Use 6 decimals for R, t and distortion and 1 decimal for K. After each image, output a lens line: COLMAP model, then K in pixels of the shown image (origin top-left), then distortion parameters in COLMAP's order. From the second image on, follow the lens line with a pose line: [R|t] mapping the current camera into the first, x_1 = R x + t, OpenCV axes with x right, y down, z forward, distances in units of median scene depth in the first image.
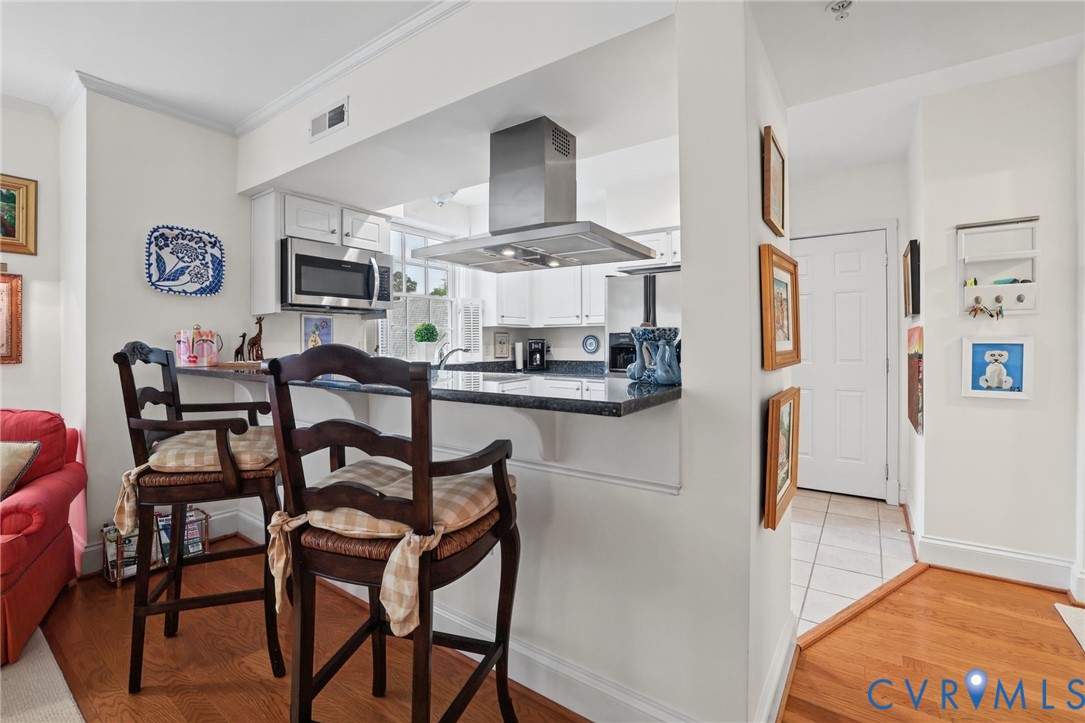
lens RADIAL K [[473.7, 0, 540.0], [0, 473.7, 347.2], [0, 0, 1]] dist [-0.053443, 0.018103]
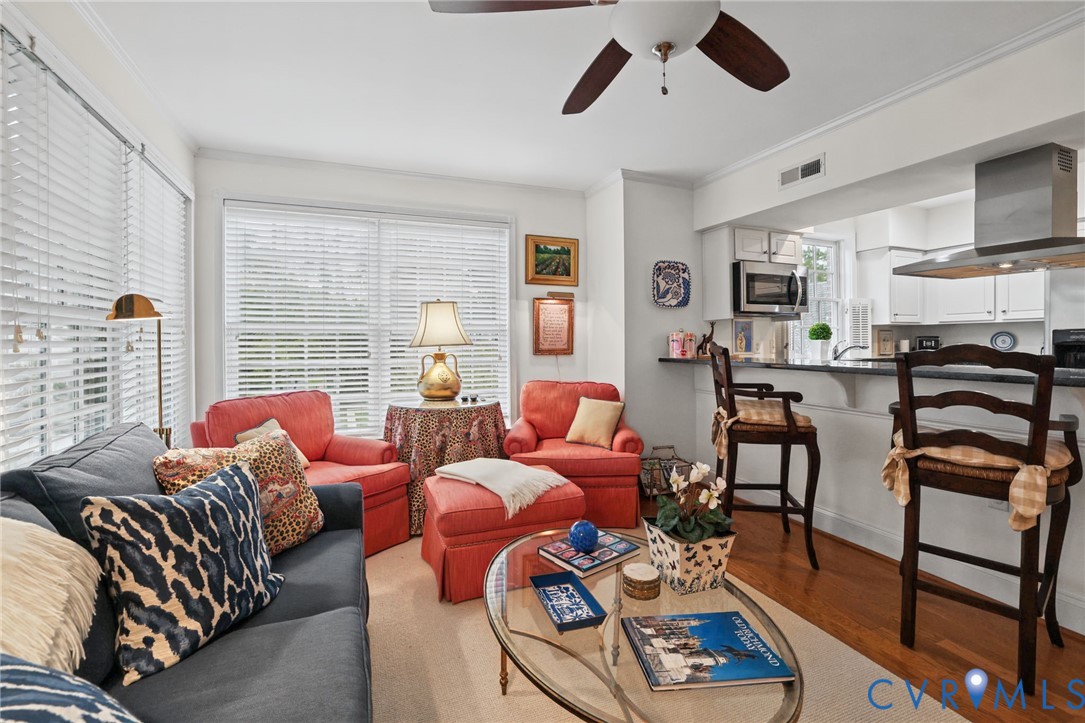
lens RADIAL K [[473.7, 0, 540.0], [0, 473.7, 347.2], [0, 0, 1]] dist [-0.053443, 0.018103]
pose [[0.839724, 0.005549, -0.542986, -0.330120], [-0.001377, 0.999966, 0.008089, -0.002719], [0.543012, -0.006045, 0.839703, -0.466447]]
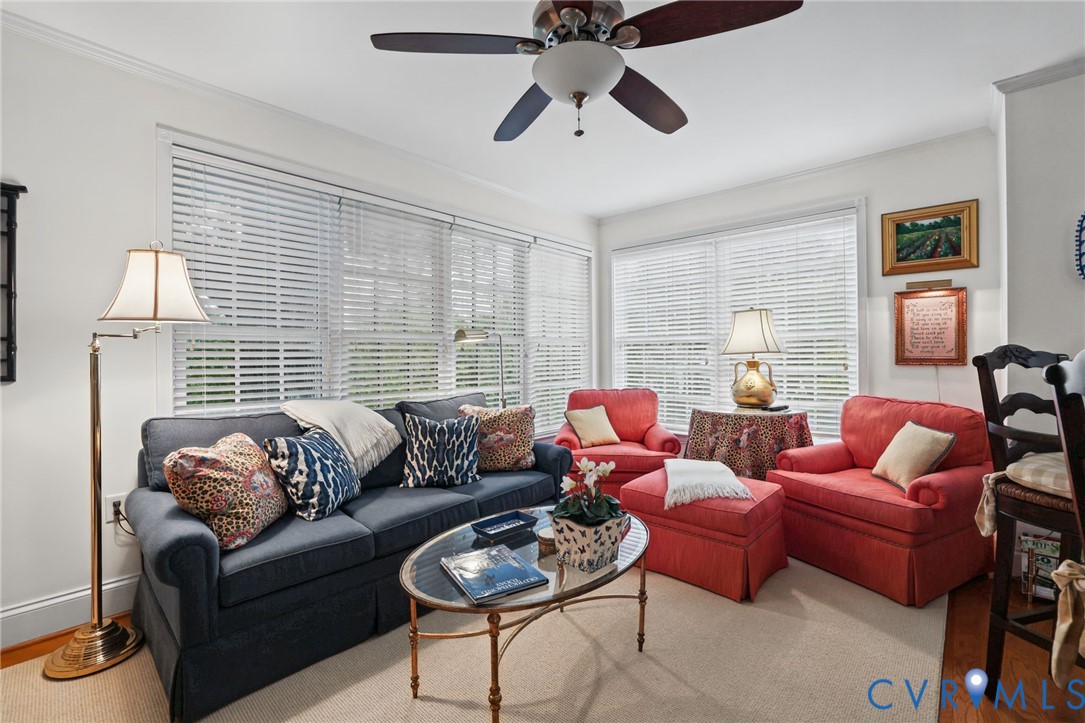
lens RADIAL K [[477.7, 0, 539.6], [0, 477.7, 356.5], [0, 0, 1]] dist [-0.051109, 0.020093]
pose [[-0.127421, 0.007404, -0.991821, 0.140041], [0.005222, 0.999963, 0.006793, 0.000379], [0.991835, -0.004314, -0.127455, 0.096150]]
